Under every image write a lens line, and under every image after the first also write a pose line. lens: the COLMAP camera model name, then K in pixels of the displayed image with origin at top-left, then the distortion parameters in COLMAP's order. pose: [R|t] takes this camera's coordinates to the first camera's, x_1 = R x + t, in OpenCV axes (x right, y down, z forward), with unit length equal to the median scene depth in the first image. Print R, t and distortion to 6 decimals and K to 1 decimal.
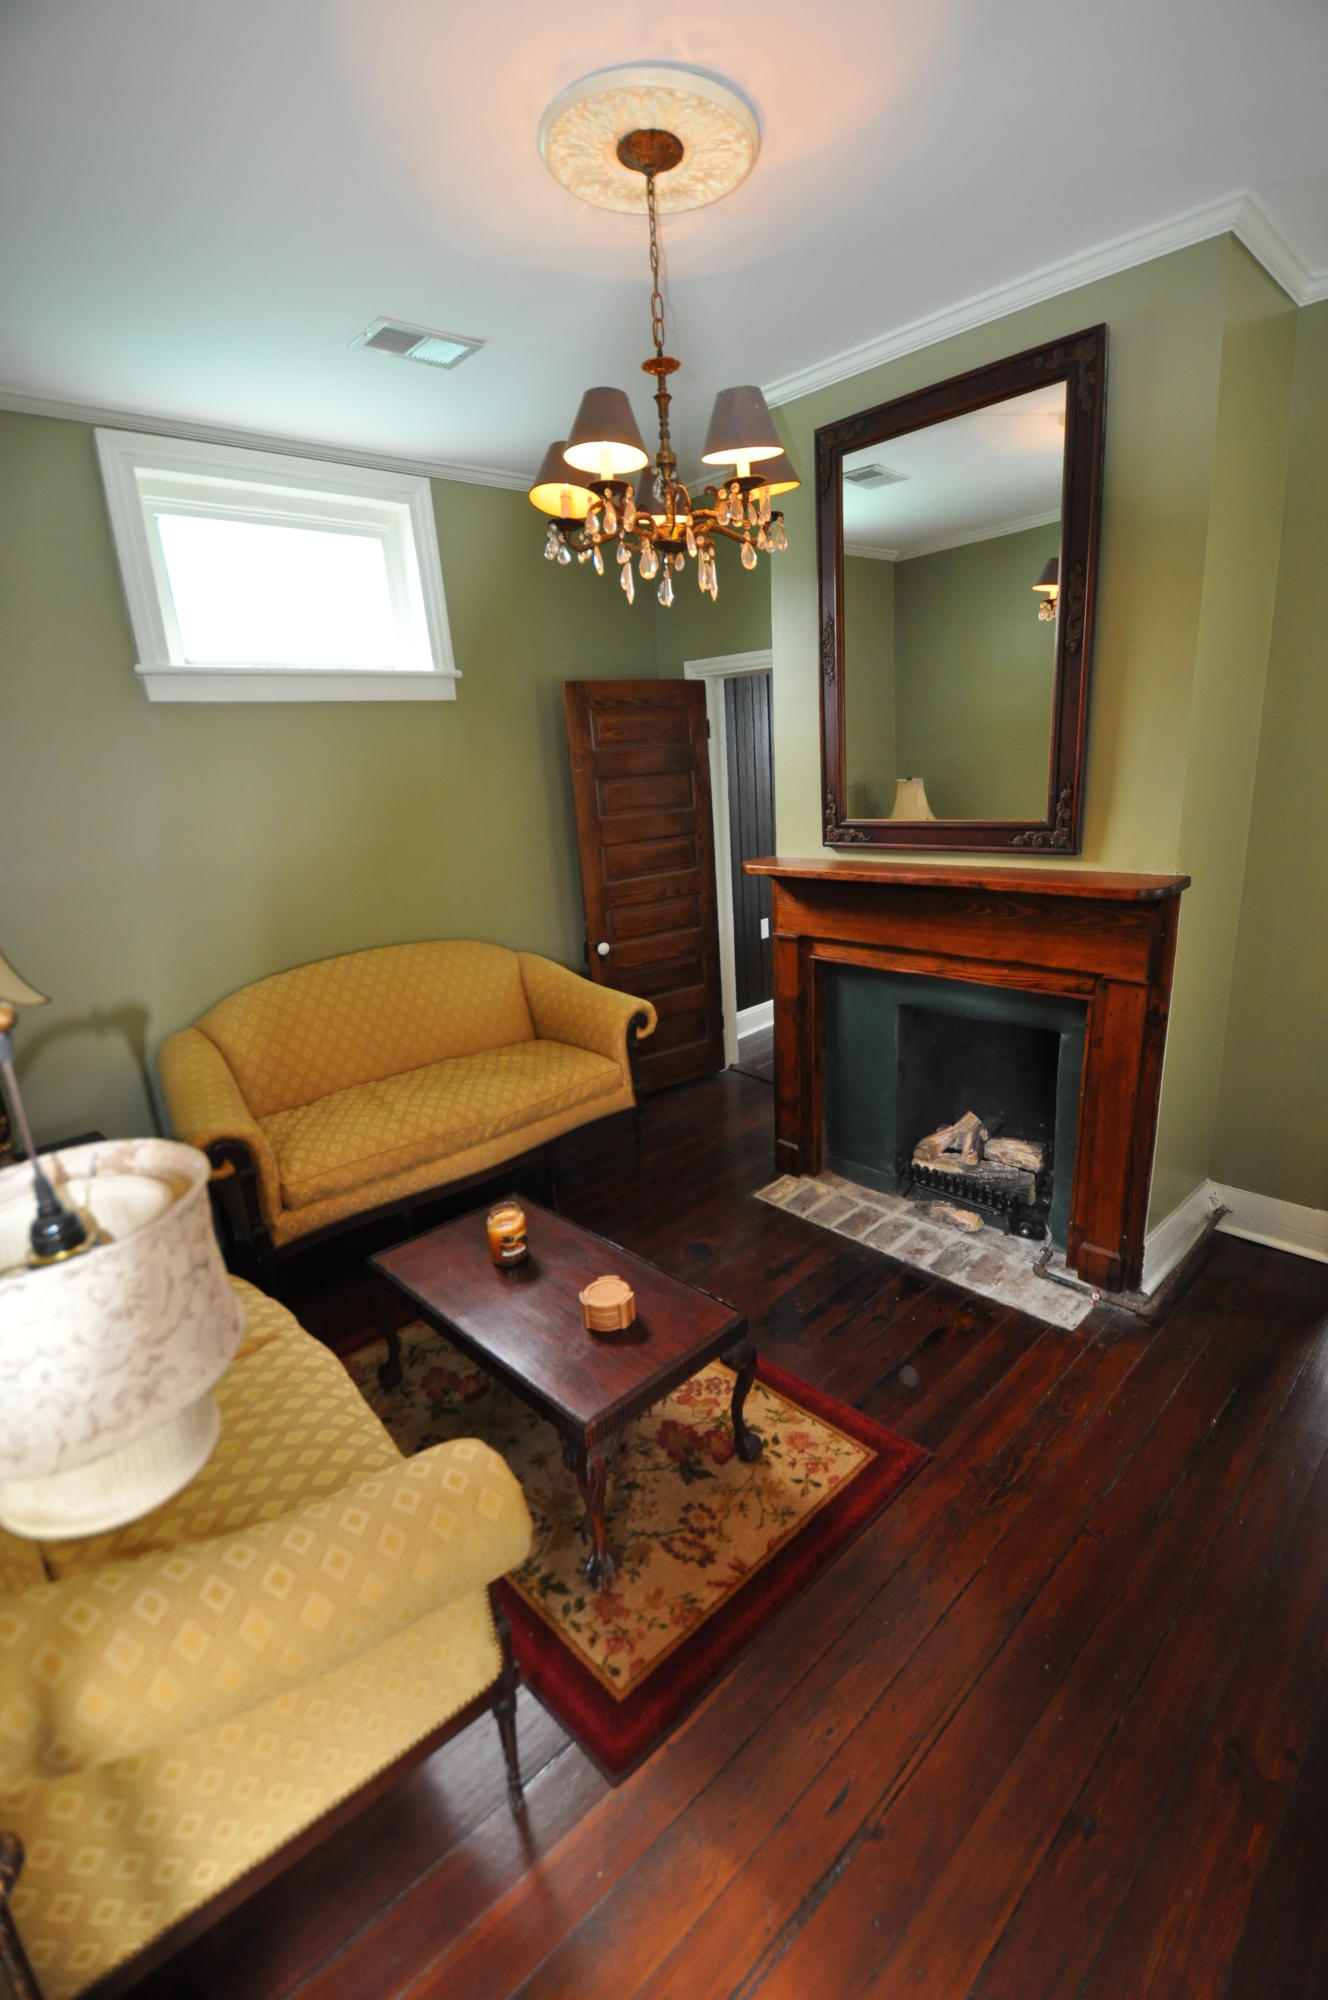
lens RADIAL K [[867.8, 0, 681.8], [0, 867.8, 997.6], [0, 0, 1]] dist [0.007147, -0.016727]
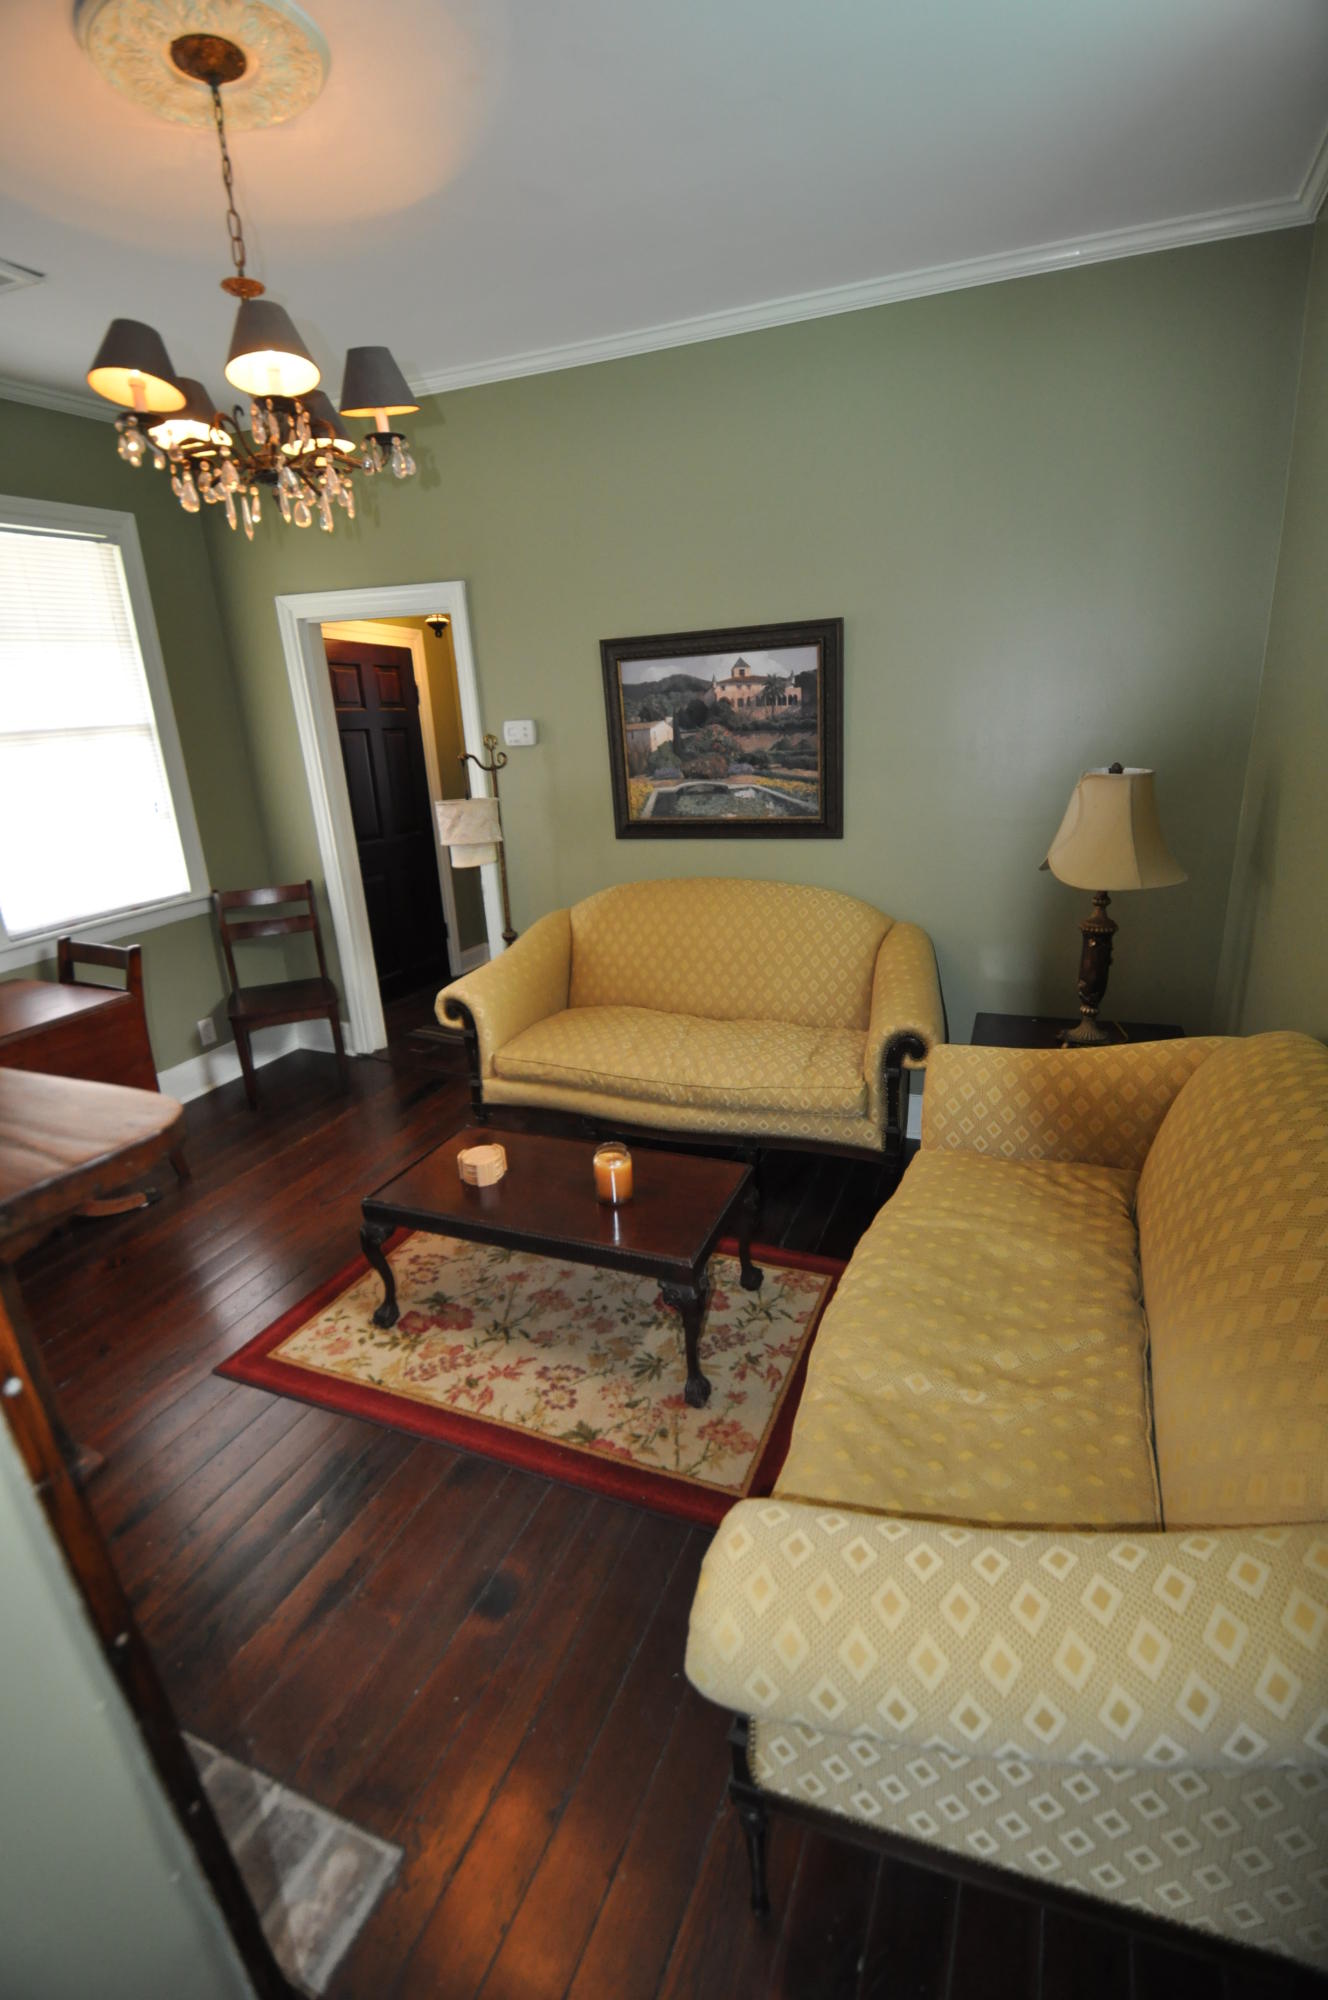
lens RADIAL K [[867.8, 0, 680.8], [0, 867.8, 994.8], [0, 0, 1]] dist [0.007147, -0.016727]
pose [[-0.911551, 0.215989, -0.349890, 0.029103], [-0.007418, 0.842151, 0.539191, -0.429826], [0.411120, 0.494096, -0.766061, 1.704001]]
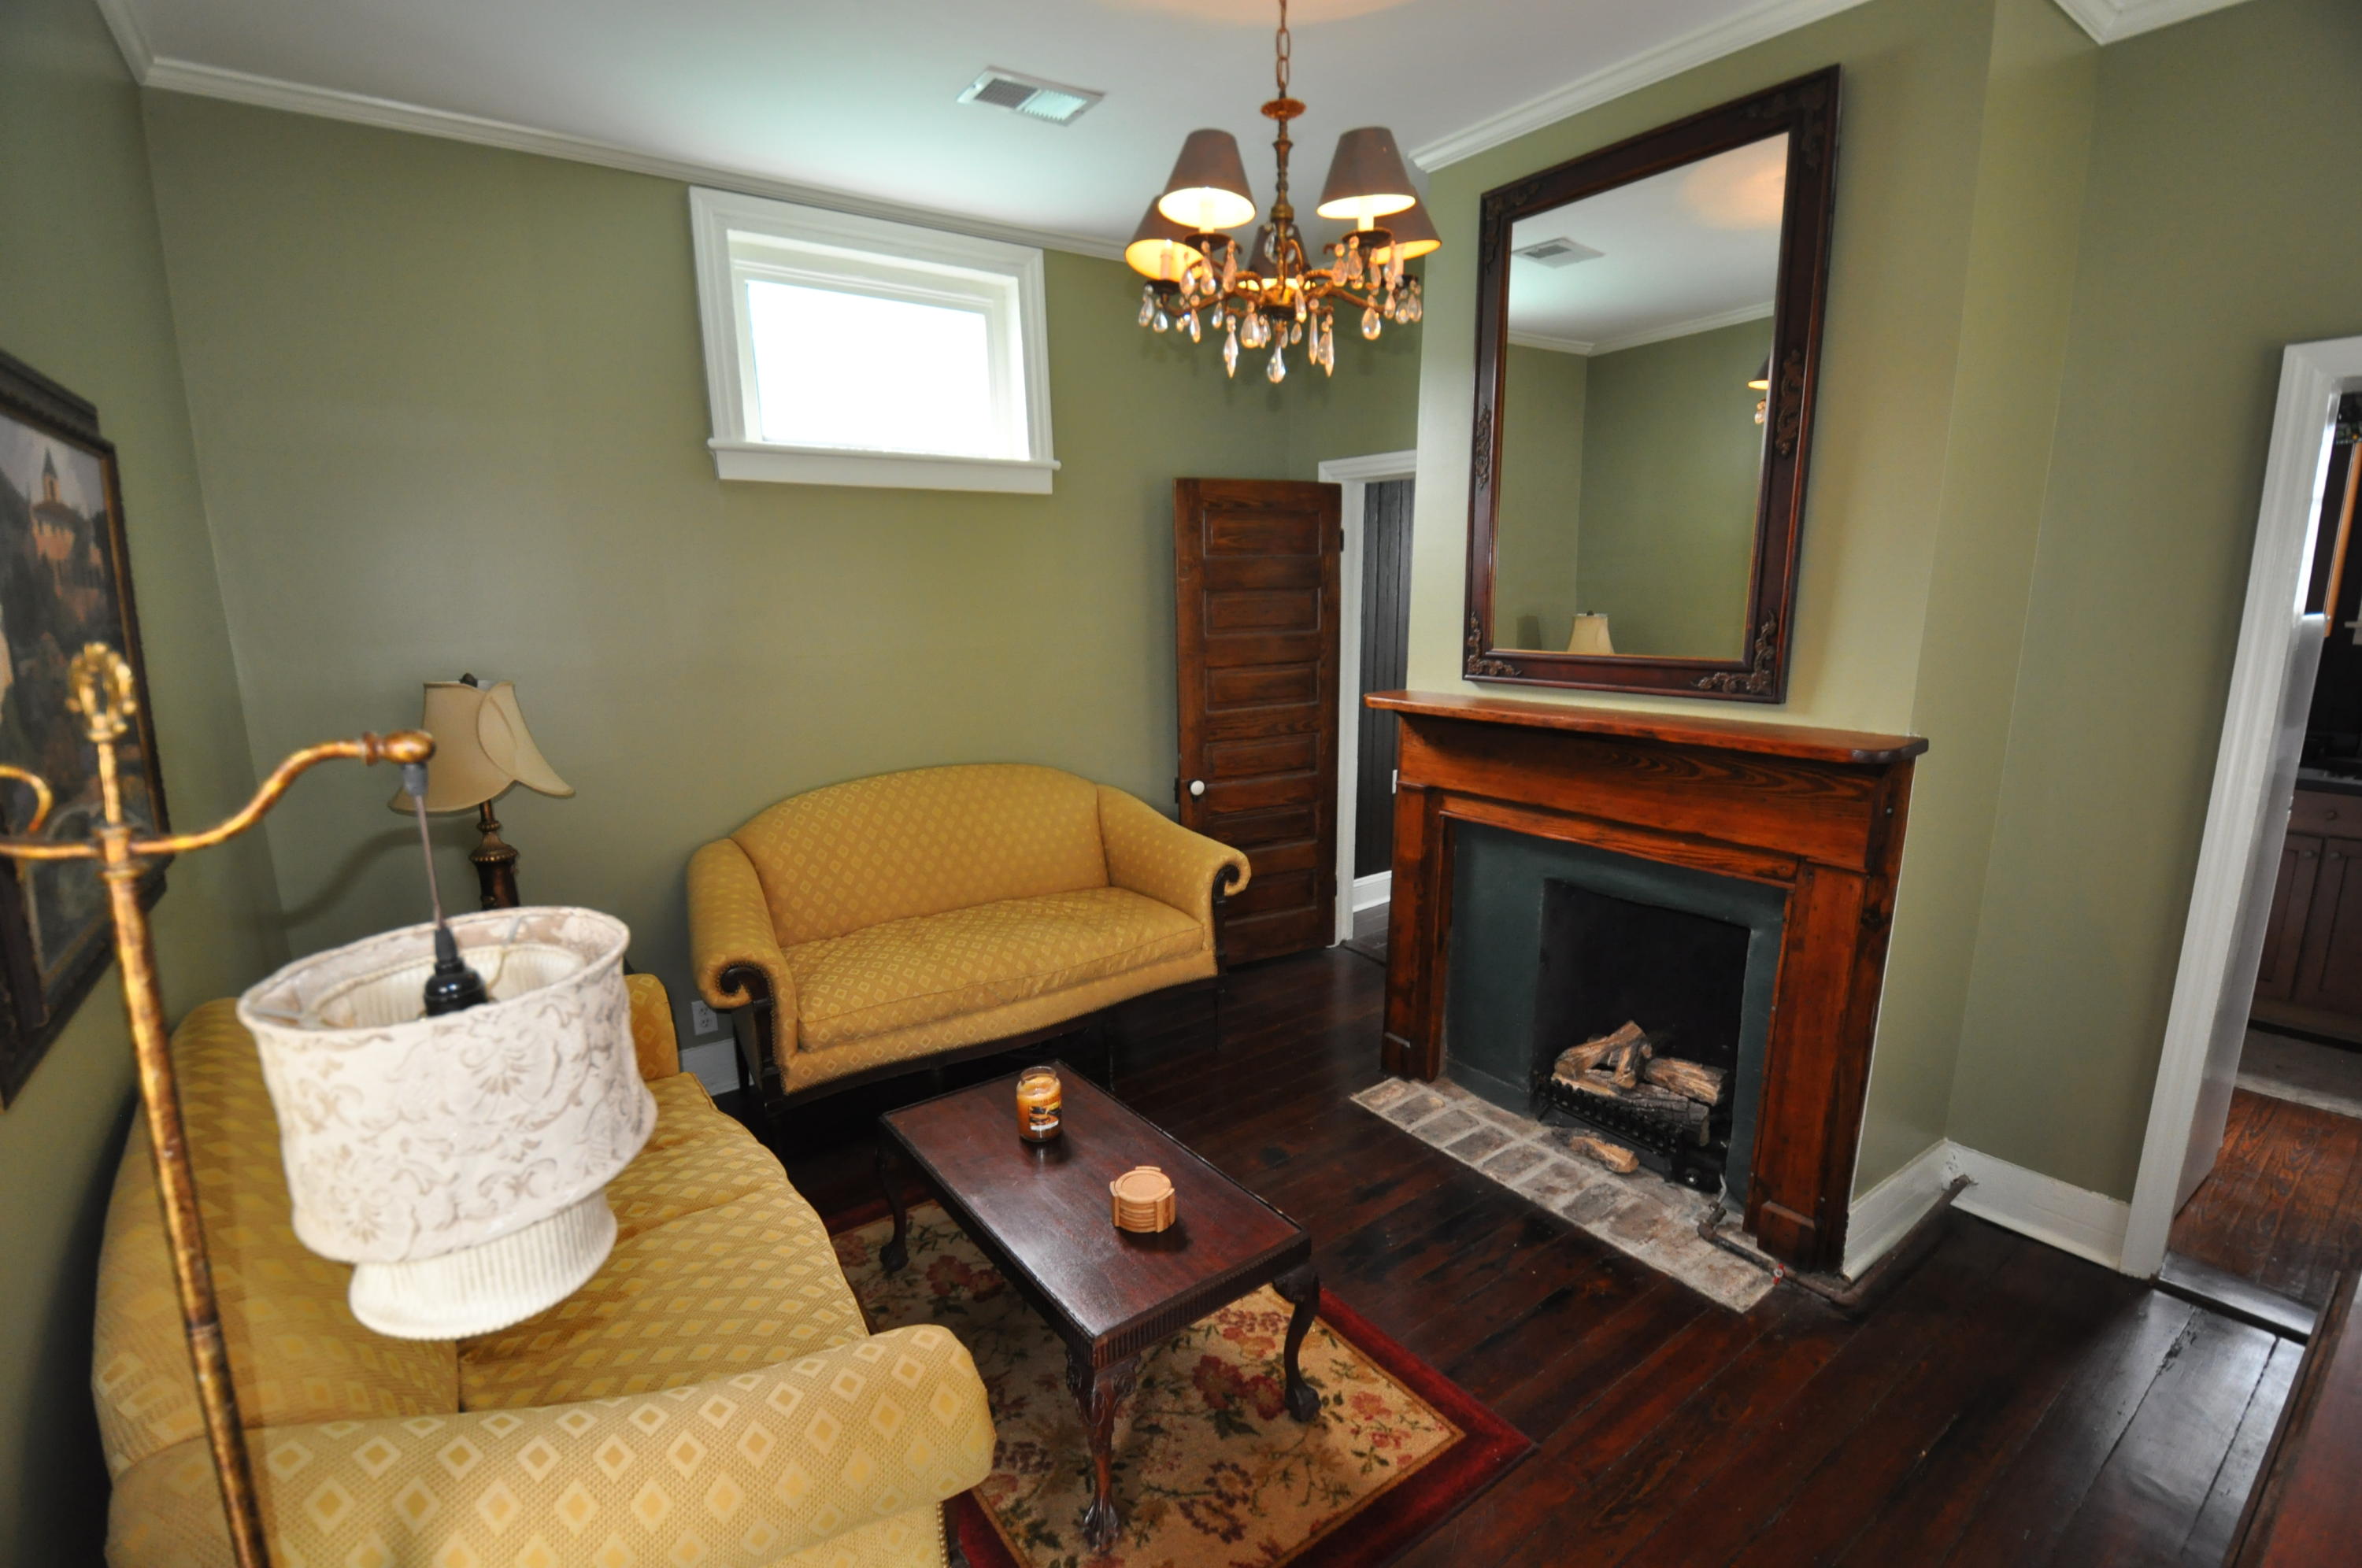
lens RADIAL K [[1024.7, 0, 1187.0], [0, 1024.7, 801.9], [0, 0, 1]] dist [0.007147, -0.016727]
pose [[0.989369, 0.073380, -0.125556, 0.045817], [-0.080703, 0.995260, -0.054257, 0.021560], [0.120980, 0.063813, 0.990602, 0.008620]]
